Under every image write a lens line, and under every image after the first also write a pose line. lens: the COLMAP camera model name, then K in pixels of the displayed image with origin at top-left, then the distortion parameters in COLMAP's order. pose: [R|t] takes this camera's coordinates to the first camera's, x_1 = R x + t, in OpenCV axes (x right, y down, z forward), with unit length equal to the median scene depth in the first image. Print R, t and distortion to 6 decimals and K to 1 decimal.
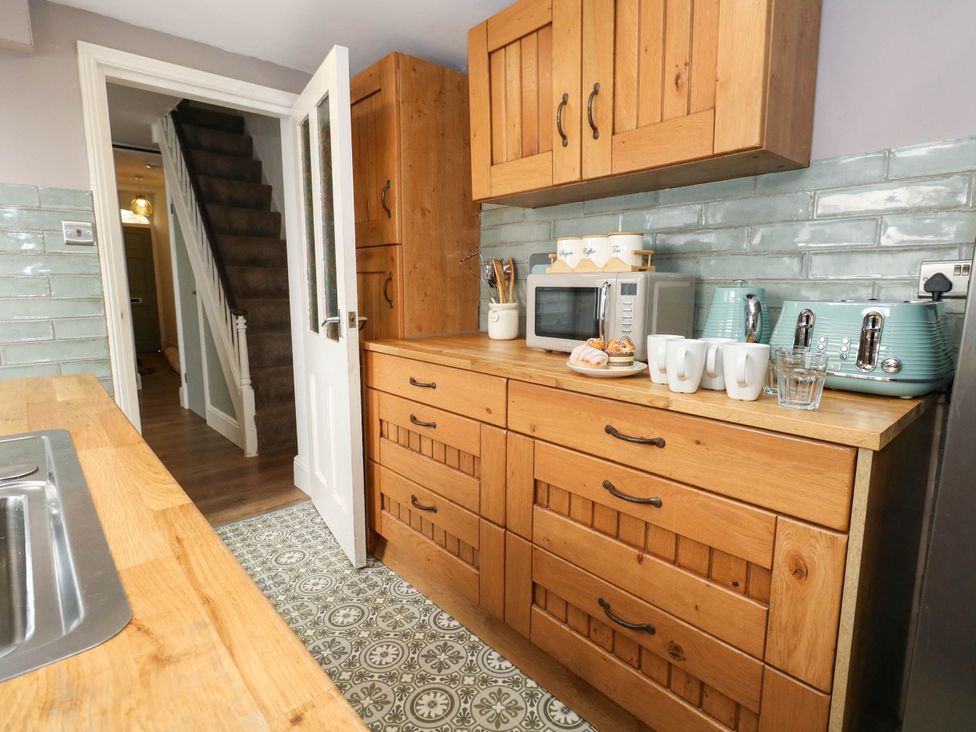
lens RADIAL K [[516.6, 0, 492.1], [0, 516.6, 351.5], [0, 0, 1]] dist [0.003643, 0.001067]
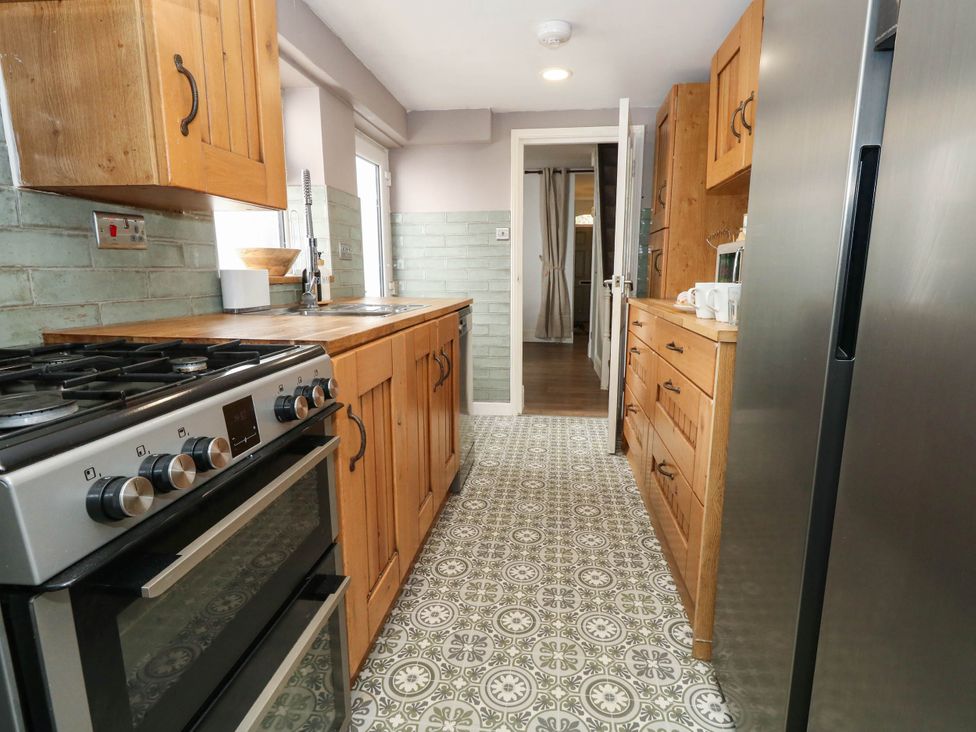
lens RADIAL K [[516.6, 0, 492.1], [0, 516.6, 351.5], [0, 0, 1]] dist [0.003643, 0.001067]
pose [[0.648061, 0.112504, -0.753232, 0.613378], [-0.102308, 0.992925, 0.060282, 0.082023], [0.754685, 0.037995, 0.654986, -0.224118]]
